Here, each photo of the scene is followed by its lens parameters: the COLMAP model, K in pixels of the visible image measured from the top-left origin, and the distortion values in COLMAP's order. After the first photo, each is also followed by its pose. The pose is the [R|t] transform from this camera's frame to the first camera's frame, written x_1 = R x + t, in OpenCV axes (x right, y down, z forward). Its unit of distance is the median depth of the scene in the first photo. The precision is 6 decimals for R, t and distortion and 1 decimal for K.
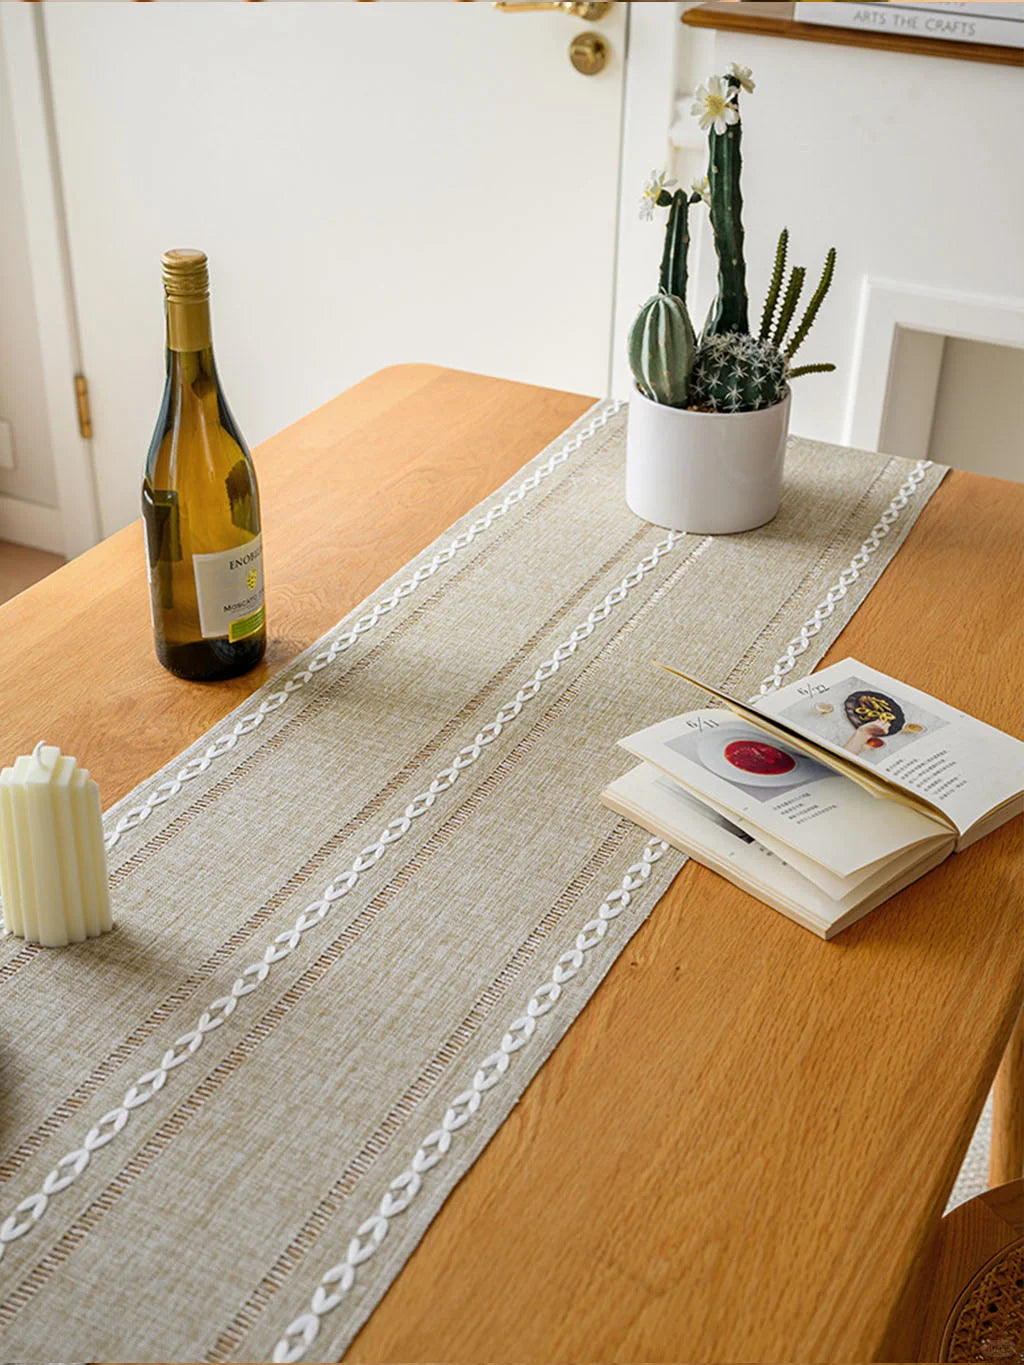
lens RADIAL K [[1750.8, 0, 509.3], [0, 1750.8, 690.3], [0, 0, 1]] dist [-0.033188, 0.000000]
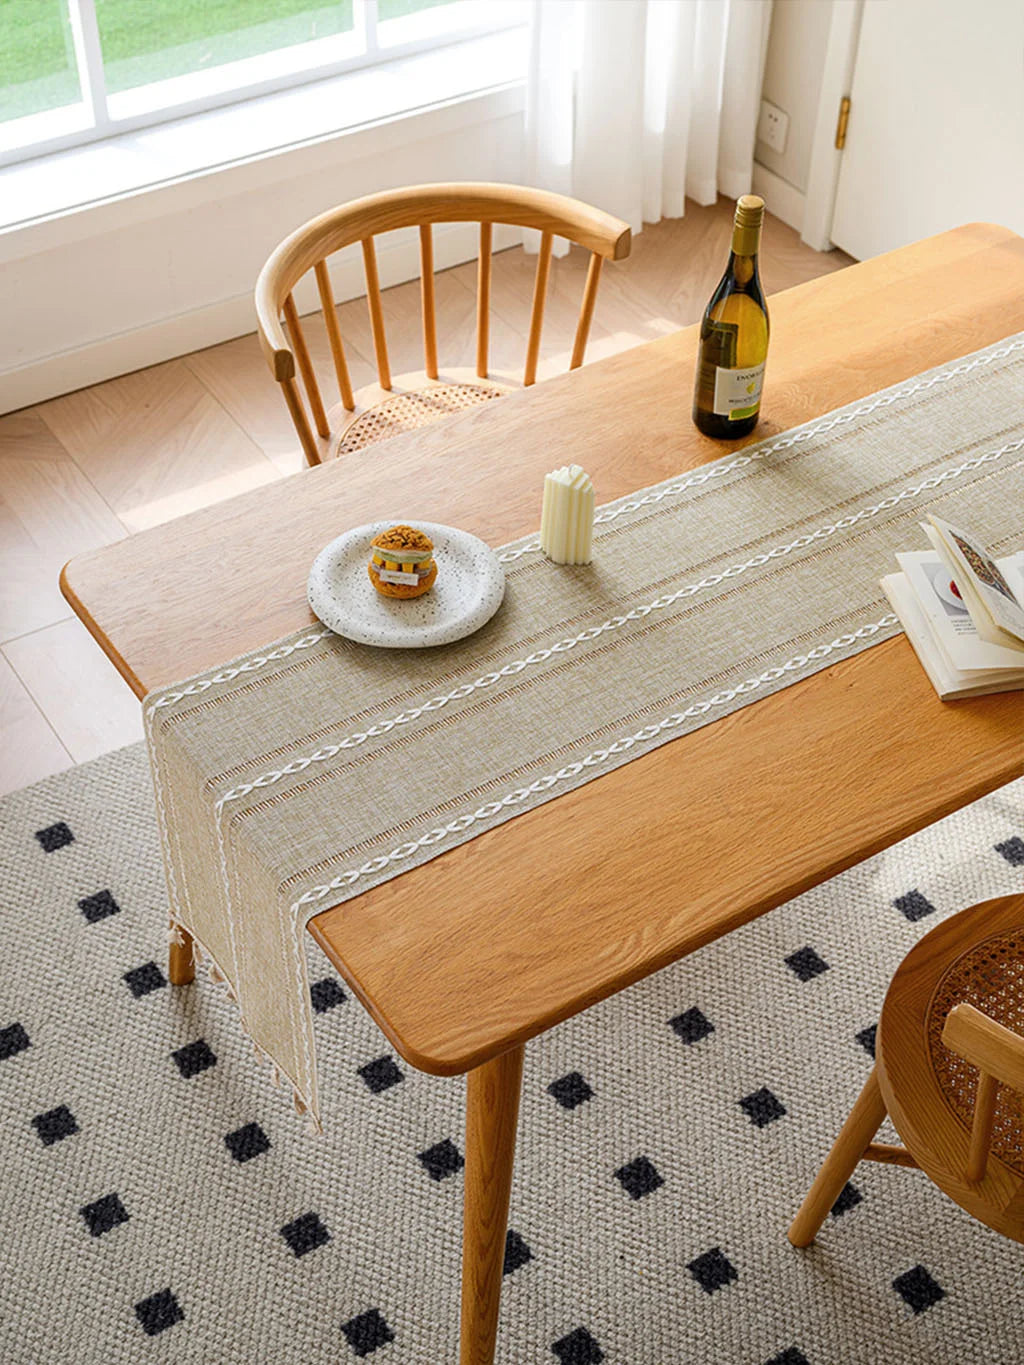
lens RADIAL K [[1693.5, 0, 506.1], [0, 1693.5, 687.2], [0, 0, 1]] dist [0.006504, 0.000000]
pose [[0.861781, 0.351937, -0.365341, 0.426089], [-0.258999, 0.924508, 0.279651, -0.237280], [0.436181, -0.146375, 0.887874, -0.719532]]
